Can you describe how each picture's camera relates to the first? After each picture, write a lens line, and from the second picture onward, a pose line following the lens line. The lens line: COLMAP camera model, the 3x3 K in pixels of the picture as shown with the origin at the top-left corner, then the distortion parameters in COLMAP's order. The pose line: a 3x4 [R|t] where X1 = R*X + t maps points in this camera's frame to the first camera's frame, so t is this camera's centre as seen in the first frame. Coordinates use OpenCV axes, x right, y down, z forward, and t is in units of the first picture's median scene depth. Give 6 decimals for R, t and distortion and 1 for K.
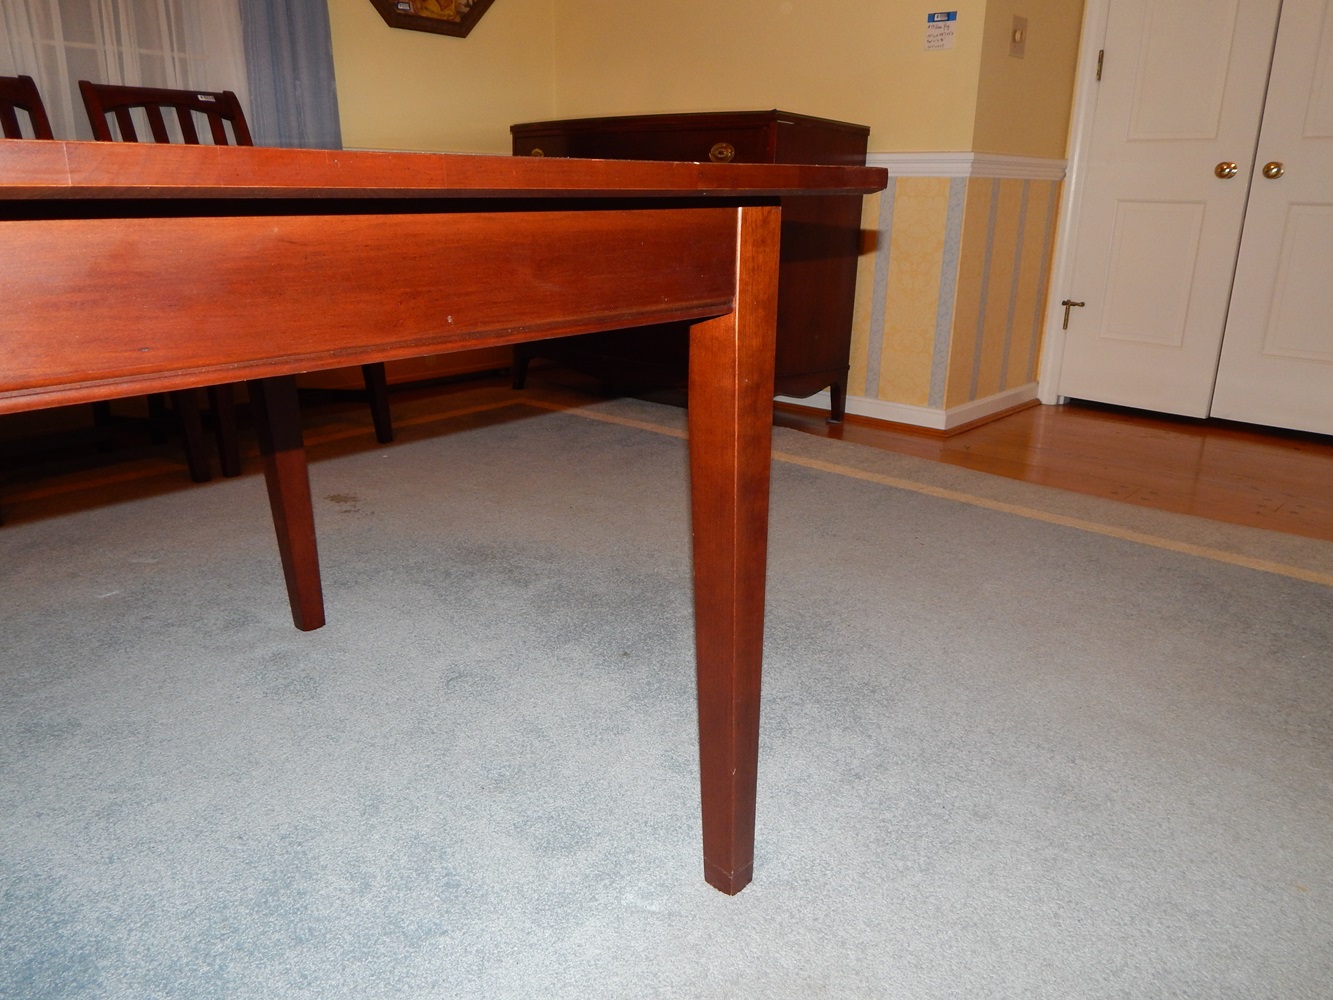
lens RADIAL K [[977.4, 0, 664.3], [0, 977.4, 495.0], [0, 0, 1]] dist [0.003418, -0.010815]
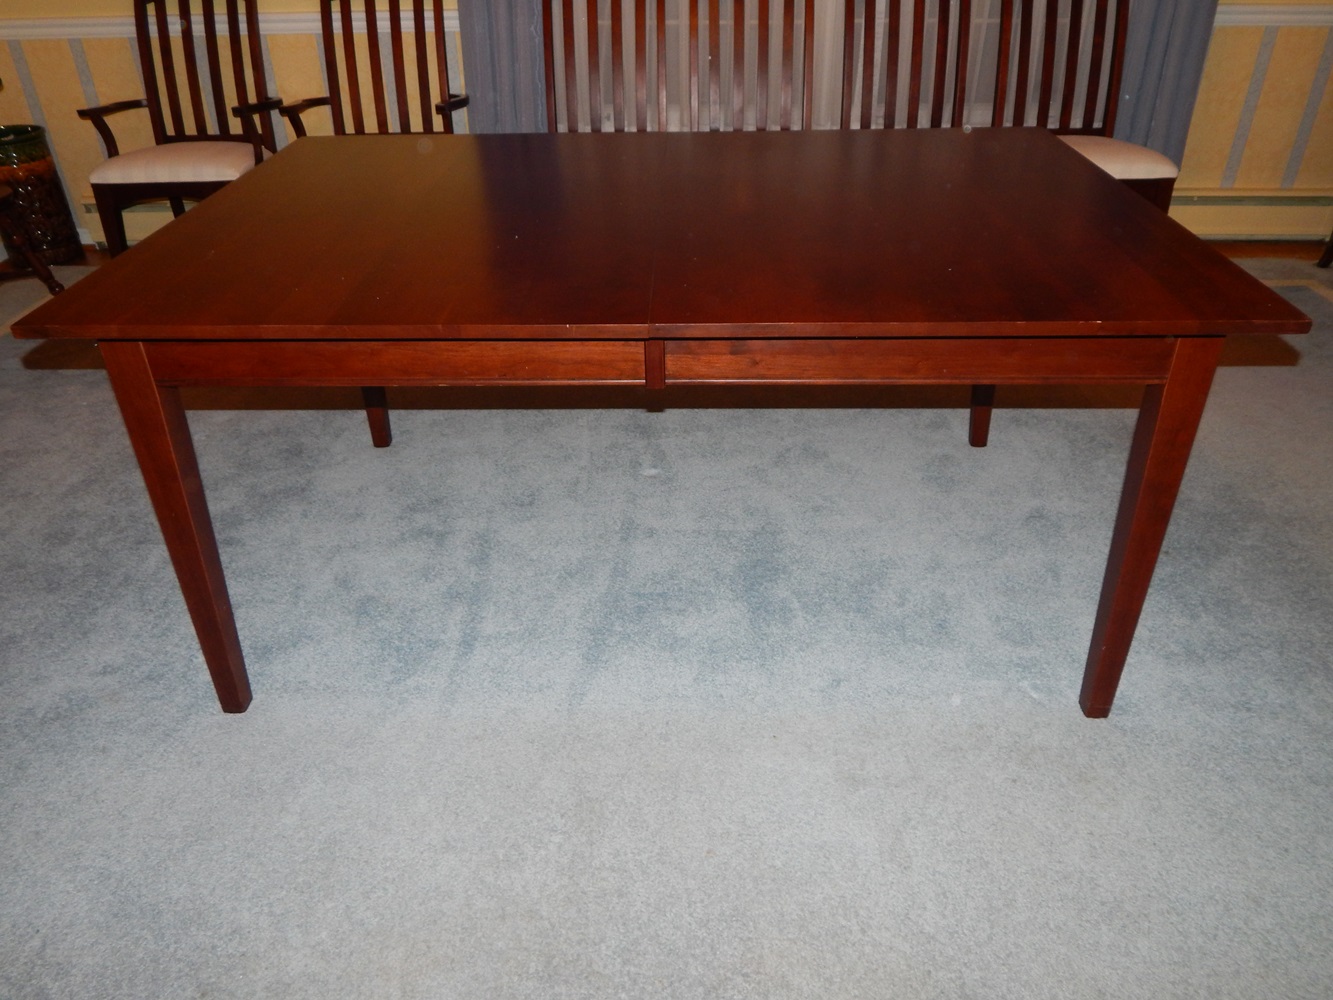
lens RADIAL K [[977.4, 0, 664.3], [0, 977.4, 495.0], [0, 0, 1]] dist [0.003418, -0.010815]
pose [[0.631809, 0.392243, -0.668553, 0.542782], [-0.198706, 0.915650, 0.349430, -0.329815], [0.749222, -0.087927, 0.656457, -0.506839]]
